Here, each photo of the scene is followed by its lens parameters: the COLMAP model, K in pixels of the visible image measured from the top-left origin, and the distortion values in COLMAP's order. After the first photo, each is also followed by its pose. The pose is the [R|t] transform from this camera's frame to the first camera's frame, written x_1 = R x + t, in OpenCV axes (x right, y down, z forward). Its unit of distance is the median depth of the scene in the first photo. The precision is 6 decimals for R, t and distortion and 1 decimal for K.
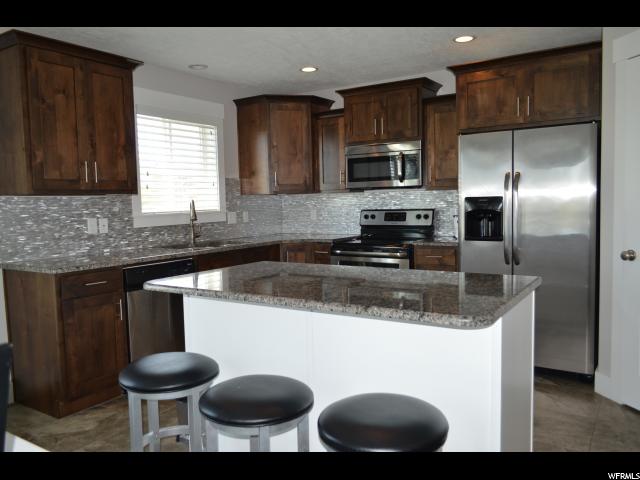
lens RADIAL K [[504.5, 0, 319.1], [0, 504.5, 240.5], [0, 0, 1]] dist [-0.018002, 0.002411]
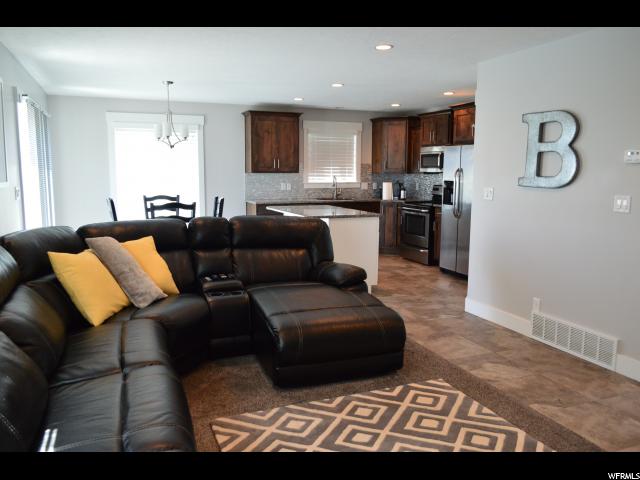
lens RADIAL K [[504.5, 0, 319.7], [0, 504.5, 239.6], [0, 0, 1]] dist [-0.018002, 0.002411]
pose [[0.825839, 0.105626, -0.553926, 0.895264], [-0.070364, 0.993925, 0.084625, 0.004576], [0.559499, -0.030910, 0.828254, -0.732401]]
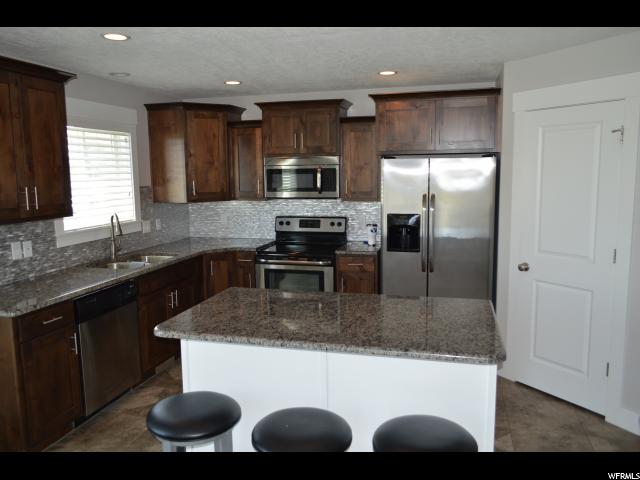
lens RADIAL K [[504.5, 0, 320.8], [0, 504.5, 239.5], [0, 0, 1]] dist [-0.018002, 0.002411]
pose [[0.949437, -0.029399, 0.312578, -0.198145], [0.013630, 0.998527, 0.052512, -0.084248], [-0.313662, -0.045597, 0.948439, -0.033656]]
